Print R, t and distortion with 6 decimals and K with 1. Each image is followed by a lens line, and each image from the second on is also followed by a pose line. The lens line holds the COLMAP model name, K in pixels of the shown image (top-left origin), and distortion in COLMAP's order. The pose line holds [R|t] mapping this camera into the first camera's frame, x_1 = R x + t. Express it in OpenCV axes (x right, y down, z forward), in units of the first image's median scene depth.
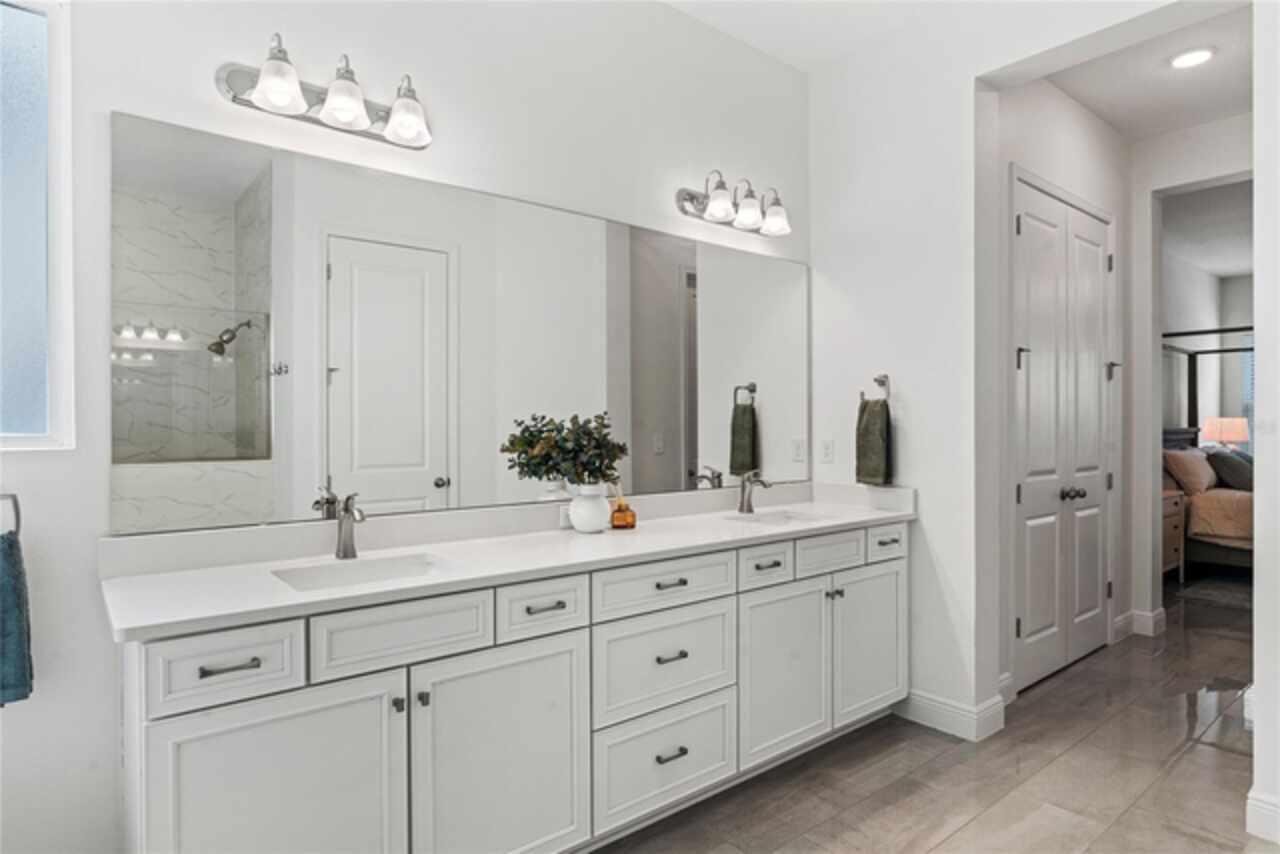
lens RADIAL K [[710.6, 0, 640.0], [0, 710.6, 427.0], [0, 0, 1]] dist [0.001598, 0.000634]
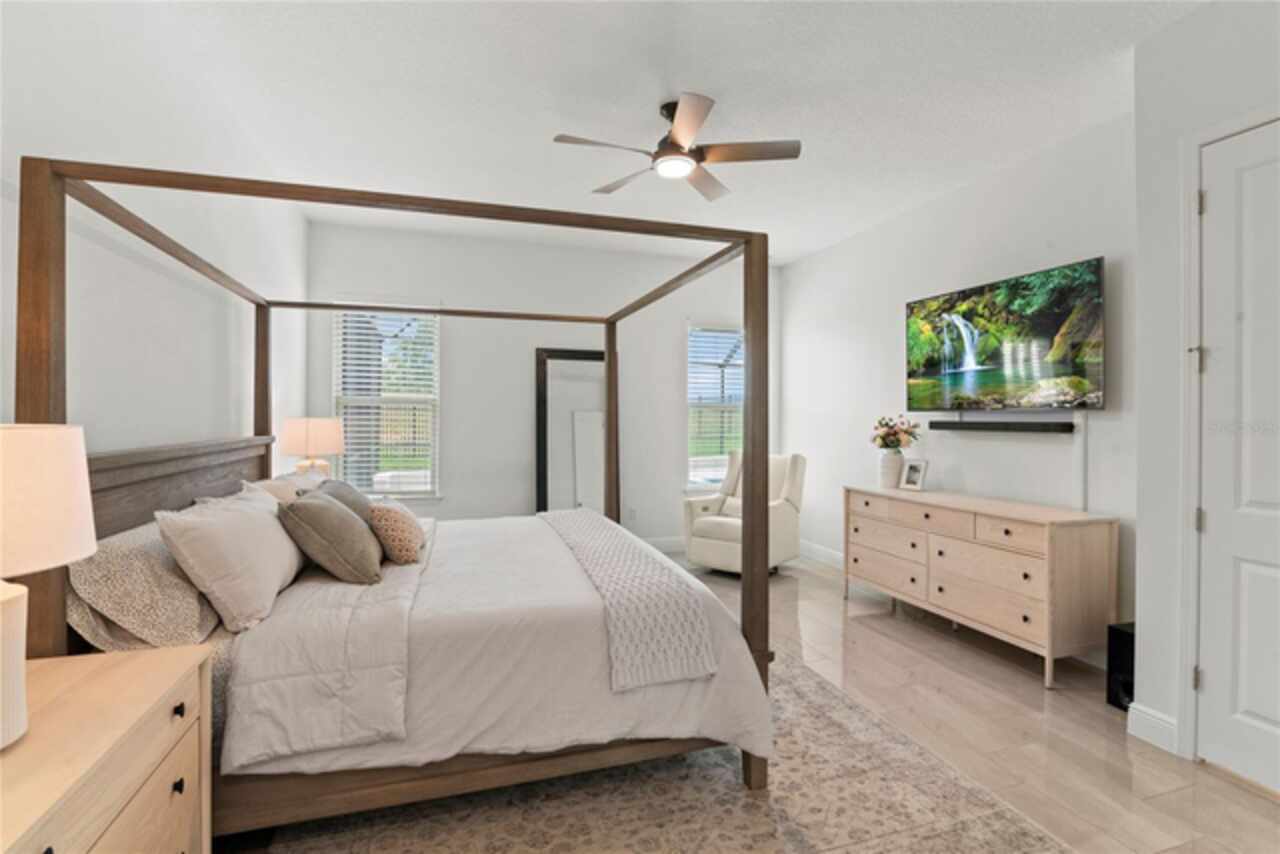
lens RADIAL K [[592.3, 0, 640.0], [0, 592.3, 427.0], [0, 0, 1]] dist [-0.027848, 0.000009]
pose [[0.362105, -0.003314, 0.932131, 0.476299], [-0.003678, 0.999981, 0.004984, -0.009760], [-0.932130, -0.005233, 0.362086, 0.582312]]
